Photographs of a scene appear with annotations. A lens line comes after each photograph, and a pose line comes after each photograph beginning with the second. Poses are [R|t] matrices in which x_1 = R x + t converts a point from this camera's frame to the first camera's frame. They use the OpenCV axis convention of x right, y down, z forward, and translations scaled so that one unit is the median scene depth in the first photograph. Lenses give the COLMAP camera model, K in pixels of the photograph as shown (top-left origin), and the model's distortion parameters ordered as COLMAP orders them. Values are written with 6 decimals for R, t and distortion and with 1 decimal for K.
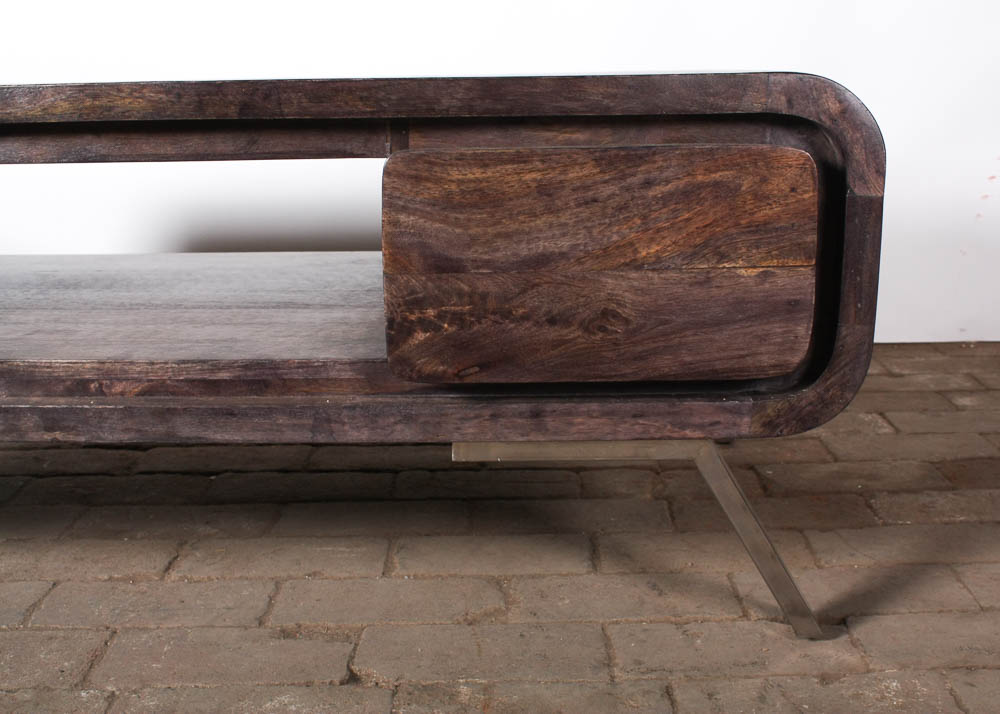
lens RADIAL K [[1243.9, 0, 529.2], [0, 1243.9, 356.5], [0, 0, 1]] dist [-0.085168, 0.018599]
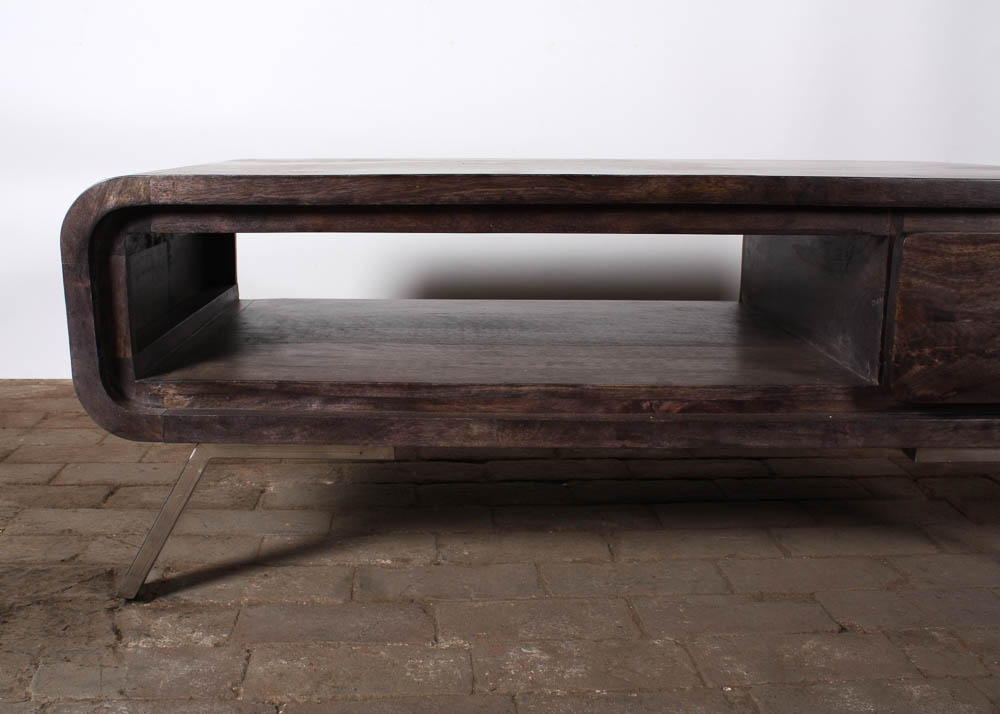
lens RADIAL K [[1155.7, 0, 476.0], [0, 1155.7, 357.3], [0, 0, 1]] dist [-0.095128, 0.053036]
pose [[0.999238, 0.008164, 0.038176, -0.617175], [-0.006952, 0.999471, -0.031781, 0.014527], [-0.038415, 0.031491, 0.998766, -0.219933]]
